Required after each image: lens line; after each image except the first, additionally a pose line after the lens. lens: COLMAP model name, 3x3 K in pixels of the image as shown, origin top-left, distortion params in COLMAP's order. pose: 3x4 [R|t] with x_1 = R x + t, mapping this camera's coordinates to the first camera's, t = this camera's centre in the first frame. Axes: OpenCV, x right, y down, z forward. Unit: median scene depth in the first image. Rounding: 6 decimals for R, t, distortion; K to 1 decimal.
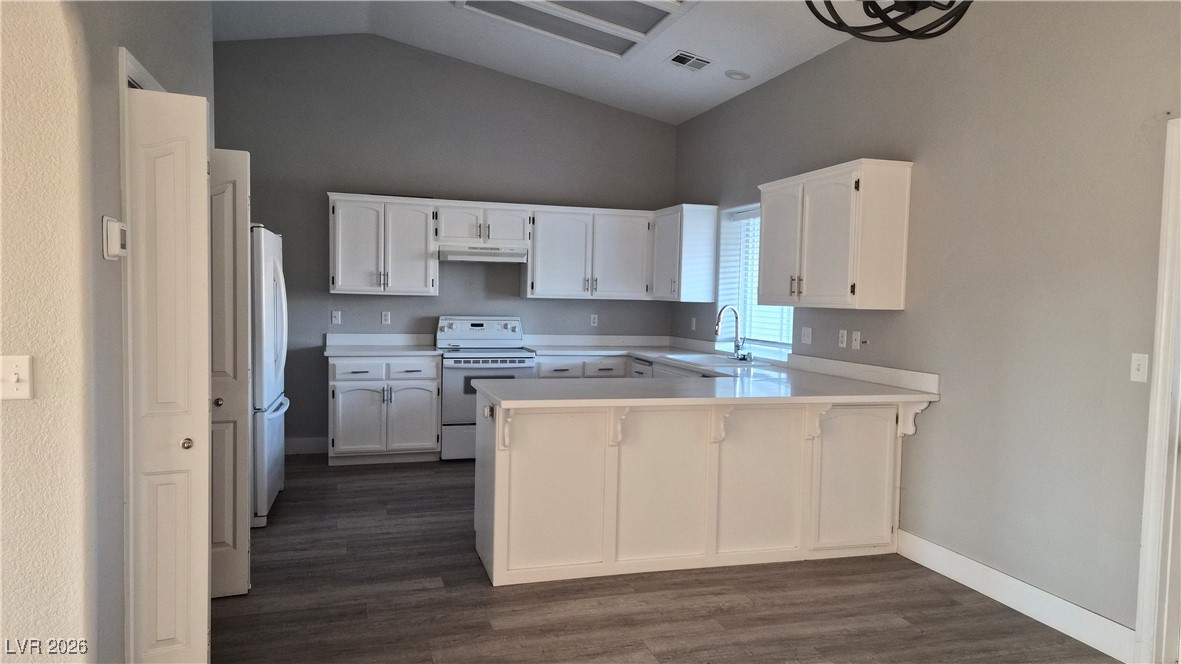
lens RADIAL K [[785.2, 0, 594.8], [0, 785.2, 334.0], [0, 0, 1]] dist [0.065290, -0.036302]
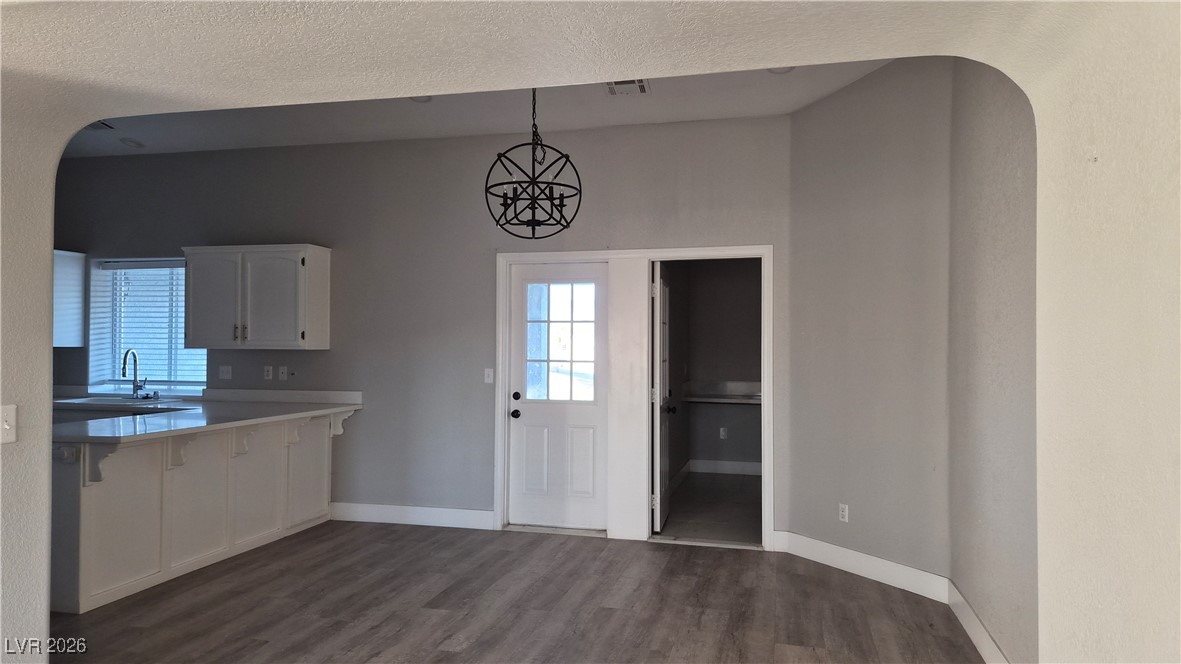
lens RADIAL K [[785.2, 0, 587.6], [0, 785.2, 334.7], [0, 0, 1]] dist [0.065290, -0.036302]
pose [[0.528499, -0.010889, 0.848864, -0.387880], [0.048758, 0.998656, -0.017547, -0.006093], [-0.847533, 0.050663, 0.528320, -0.106963]]
